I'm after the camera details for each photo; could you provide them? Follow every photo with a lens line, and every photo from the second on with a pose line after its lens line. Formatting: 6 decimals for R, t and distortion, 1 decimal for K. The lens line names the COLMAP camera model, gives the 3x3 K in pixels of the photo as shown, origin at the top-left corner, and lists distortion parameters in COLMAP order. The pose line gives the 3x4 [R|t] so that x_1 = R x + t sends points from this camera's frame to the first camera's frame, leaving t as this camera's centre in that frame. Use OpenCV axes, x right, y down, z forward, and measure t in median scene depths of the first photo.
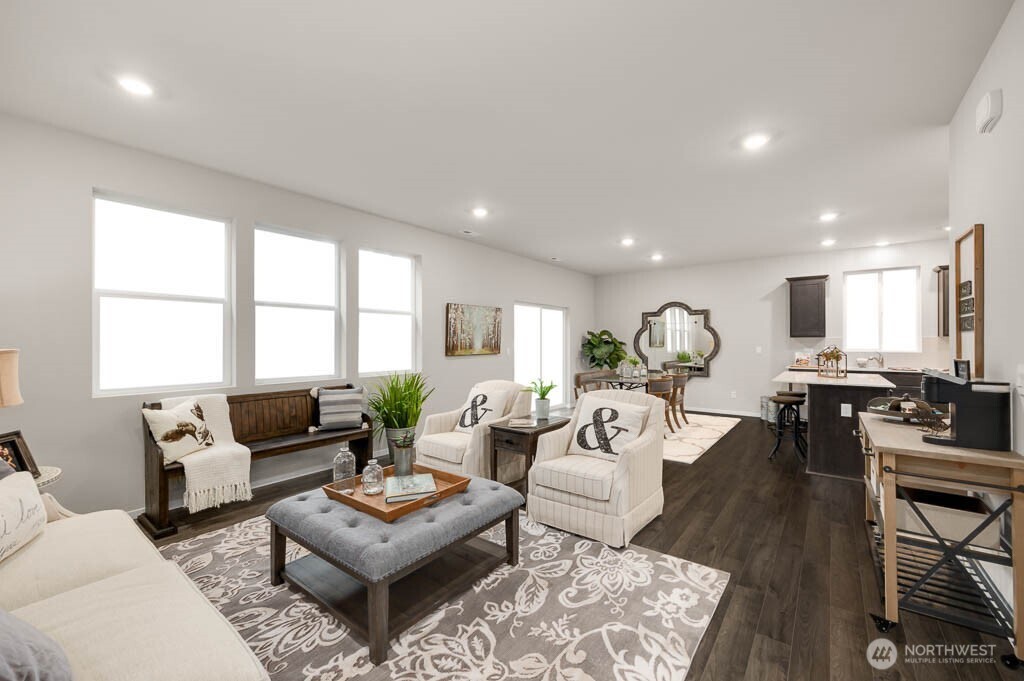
lens RADIAL K [[421.8, 0, 504.1], [0, 421.8, 340.3], [0, 0, 1]] dist [-0.010153, 0.001457]
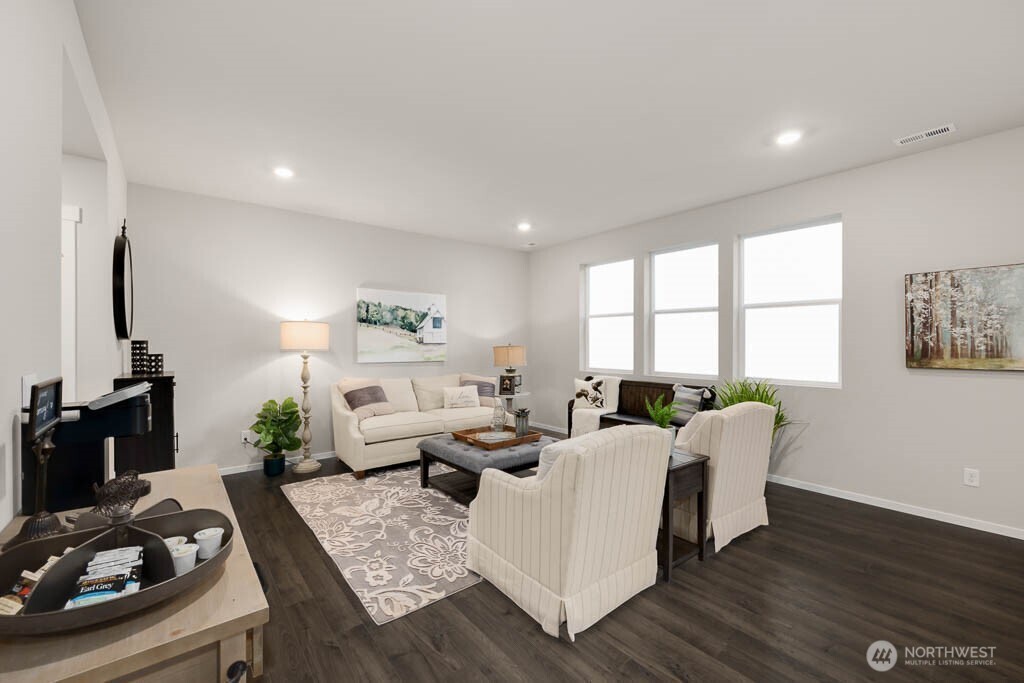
lens RADIAL K [[421.8, 0, 517.4], [0, 421.8, 345.1], [0, 0, 1]] dist [-0.010153, 0.001457]
pose [[-0.224693, 0.006860, -0.974405, 0.535192], [0.003166, 0.999975, 0.006310, 0.001917], [0.974424, -0.001667, -0.224709, 0.608219]]
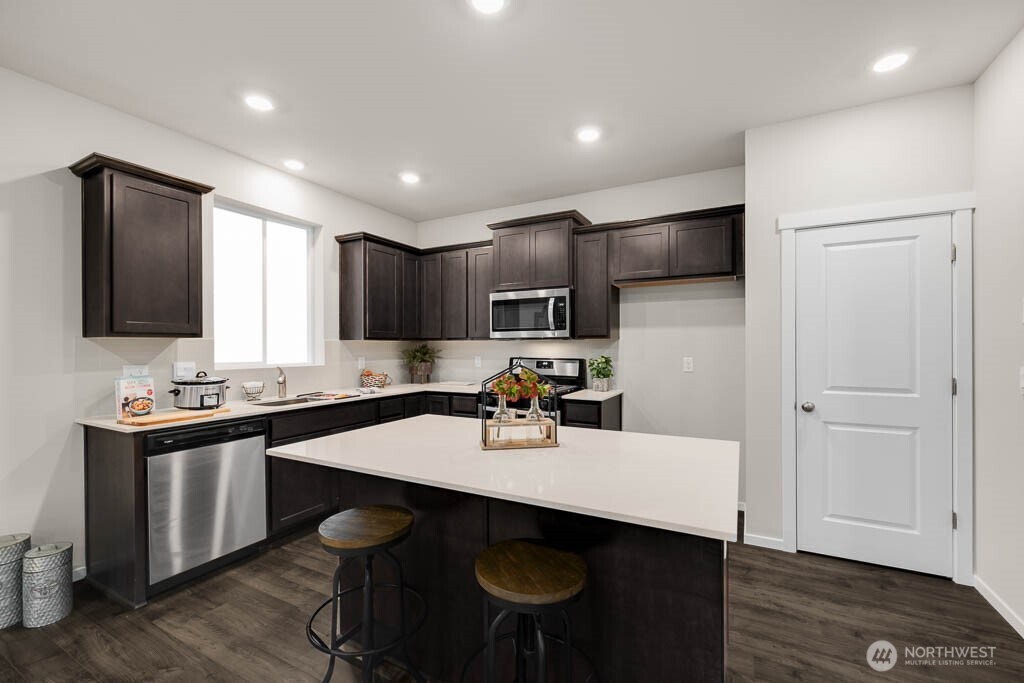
lens RADIAL K [[421.8, 0, 528.9], [0, 421.8, 348.0], [0, 0, 1]] dist [-0.010153, 0.001457]
pose [[-0.178832, -0.000749, 0.983879, 0.349322], [0.001932, 0.999998, 0.001112, 0.003947], [-0.983878, 0.002099, -0.178830, 0.875052]]
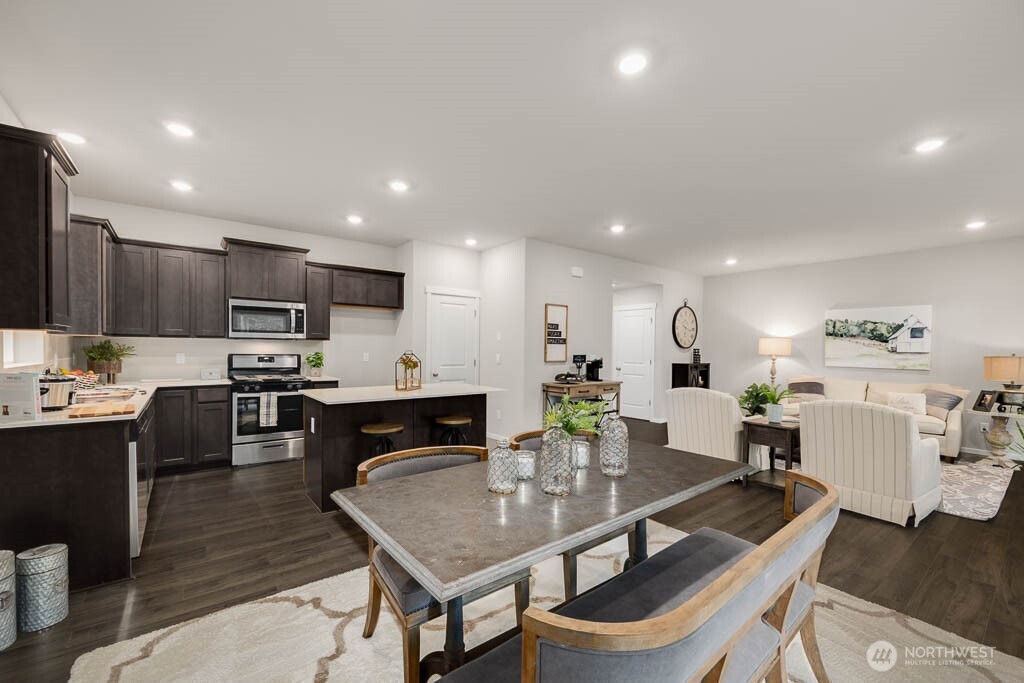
lens RADIAL K [[421.8, 0, 493.2], [0, 421.8, 355.3], [0, 0, 1]] dist [-0.010153, 0.001457]
pose [[-0.964868, -0.013788, 0.262374, 0.343130], [-0.010627, 0.999853, 0.013461, 0.007242], [-0.262521, 0.010200, -0.964872, 1.463663]]
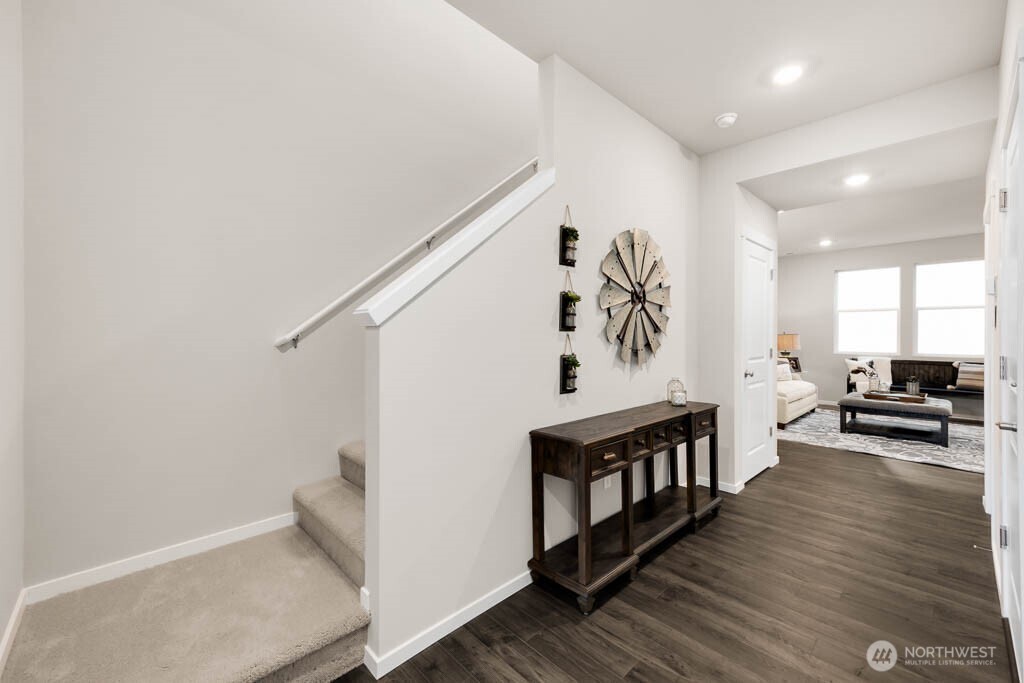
lens RADIAL K [[421.8, 0, 531.1], [0, 421.8, 321.9], [0, 0, 1]] dist [-0.010153, 0.001457]
pose [[-0.137626, -0.036122, -0.989825, 0.921917], [-0.012556, 0.999318, -0.034723, 0.030318], [0.990405, 0.007650, -0.137985, -0.235162]]
